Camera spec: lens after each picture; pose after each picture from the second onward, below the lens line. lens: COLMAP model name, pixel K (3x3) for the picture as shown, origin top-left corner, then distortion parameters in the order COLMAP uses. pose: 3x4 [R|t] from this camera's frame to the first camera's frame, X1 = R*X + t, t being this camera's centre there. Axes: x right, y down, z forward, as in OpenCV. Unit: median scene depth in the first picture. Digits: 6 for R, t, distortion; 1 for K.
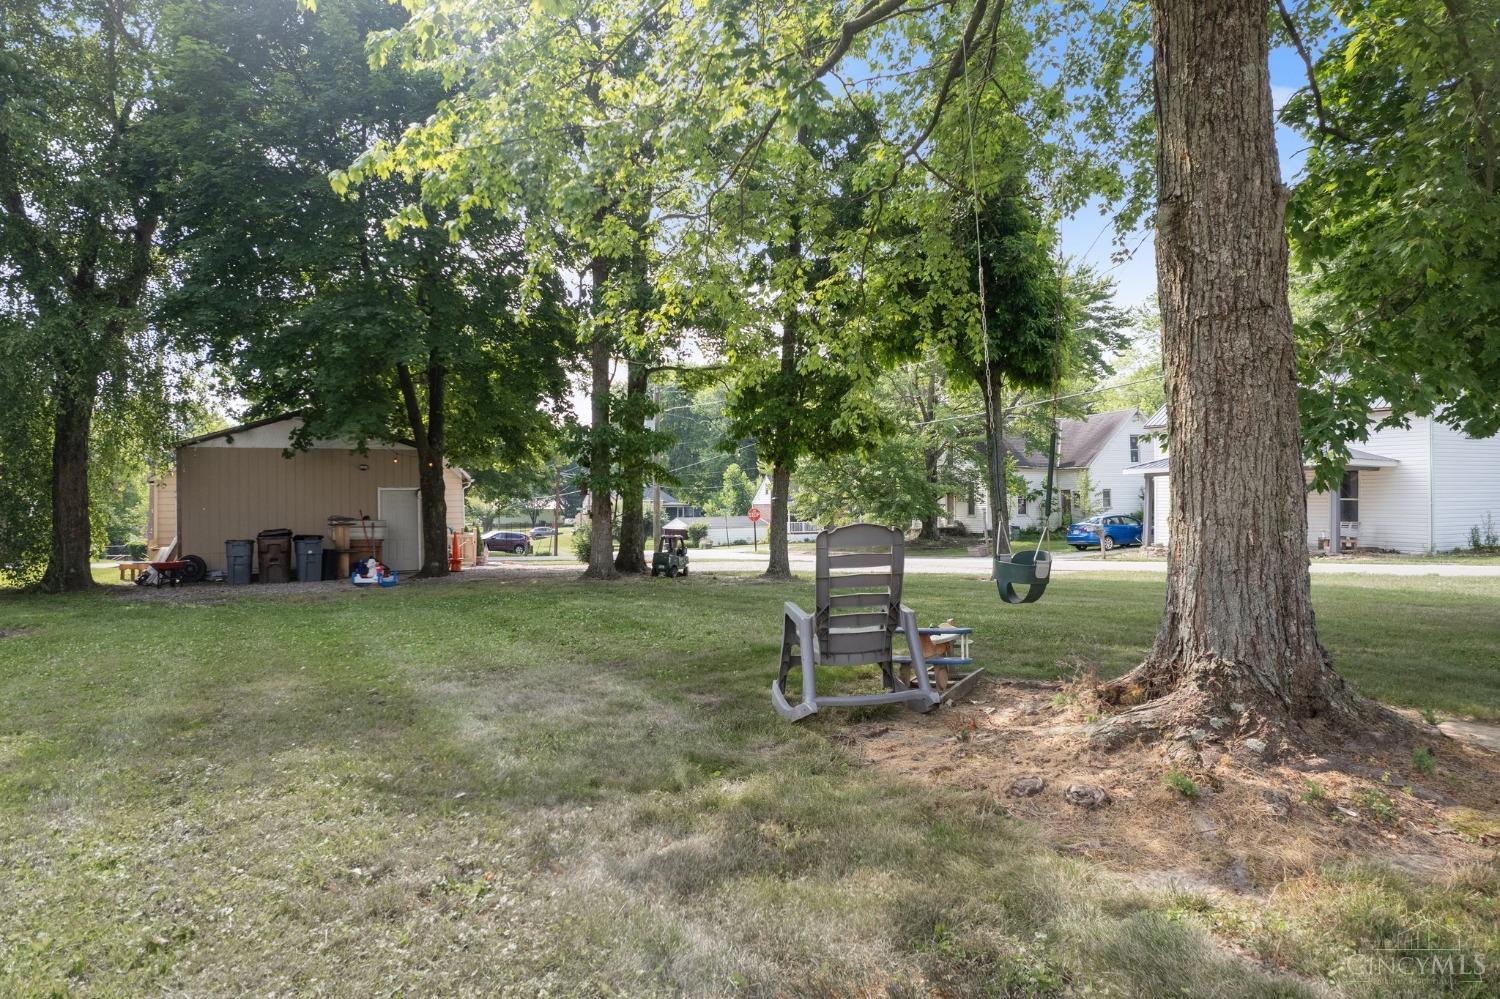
lens RADIAL K [[955.5, 0, 757.9], [0, 955.5, 522.8], [0, 0, 1]] dist [-0.064109, 0.046821]
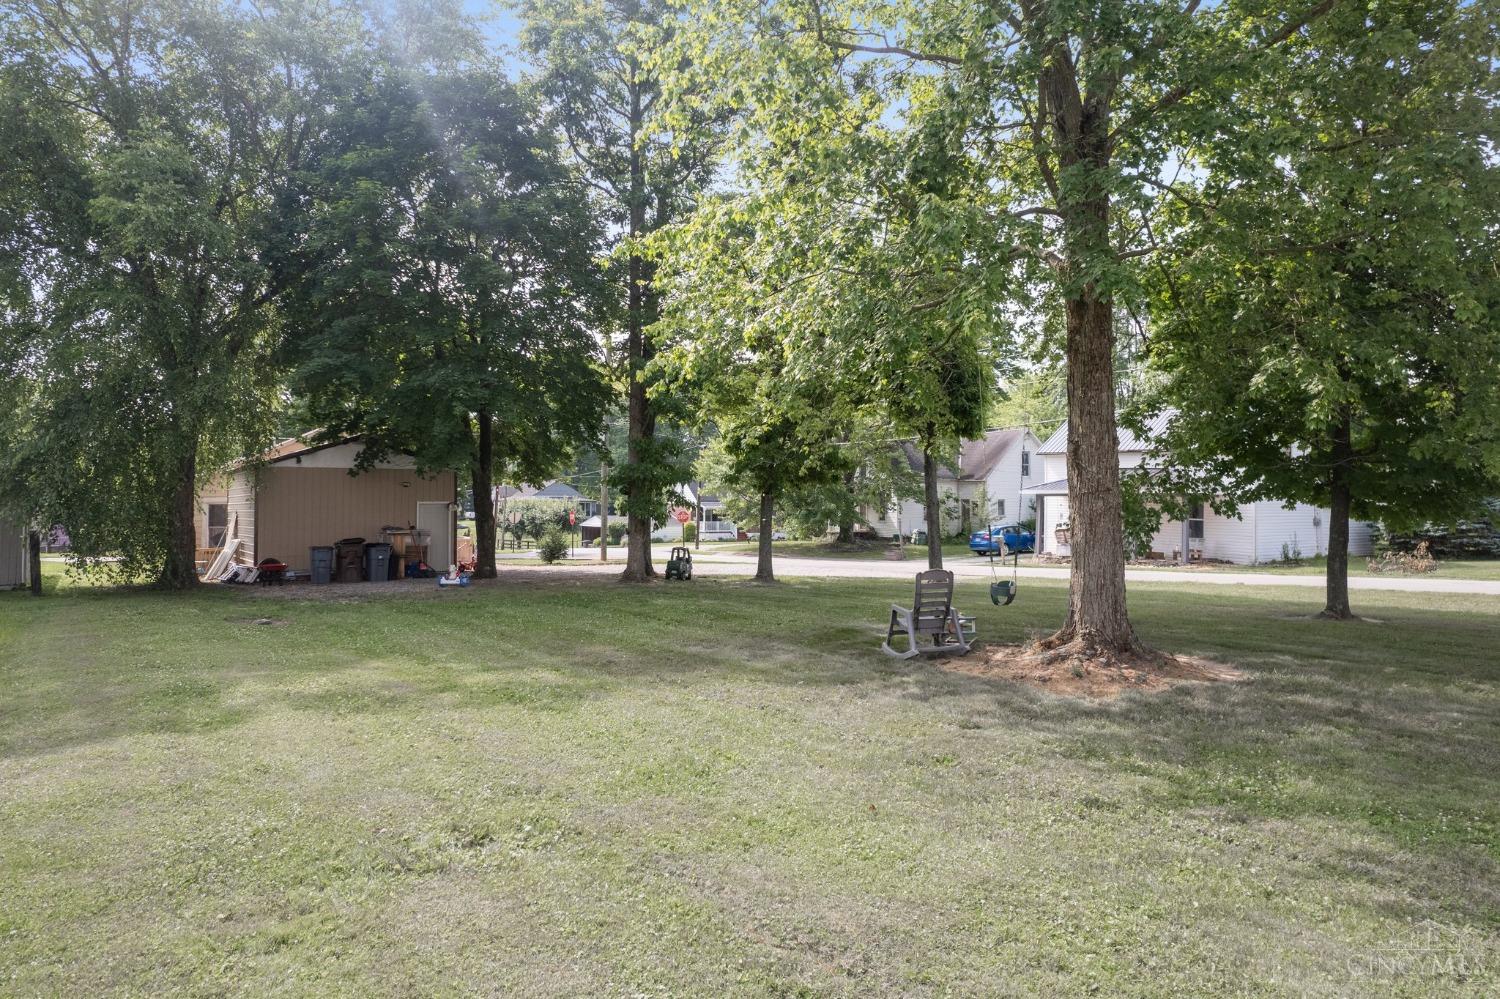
lens RADIAL K [[955.5, 0, 754.8], [0, 955.5, 501.1], [0, 0, 1]] dist [-0.064109, 0.046821]
pose [[0.994149, 0.016396, 0.106764, -0.116951], [-0.014532, 0.999729, -0.018211, -0.023668], [-0.107034, 0.016553, 0.994118, -0.246494]]
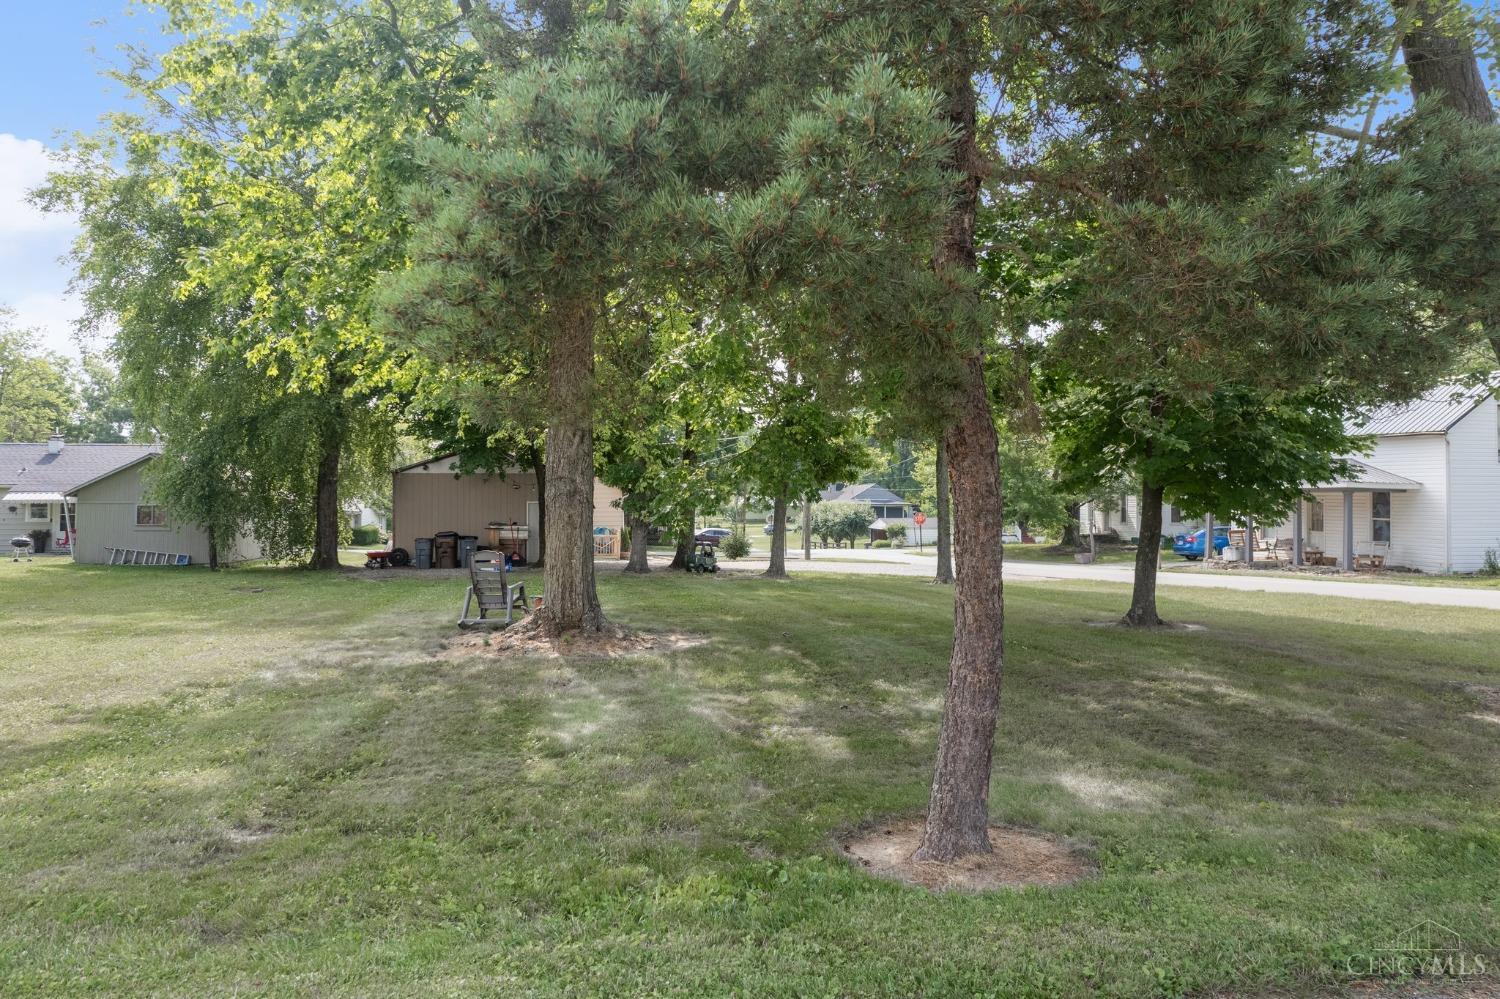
lens RADIAL K [[955.5, 0, 744.1], [0, 955.5, 497.3], [0, 0, 1]] dist [-0.064109, 0.046821]
pose [[0.960581, 0.010579, -0.277799, 0.311075], [-0.016801, 0.999658, -0.020024, -0.022321], [0.277493, 0.023902, 0.960430, -0.258712]]
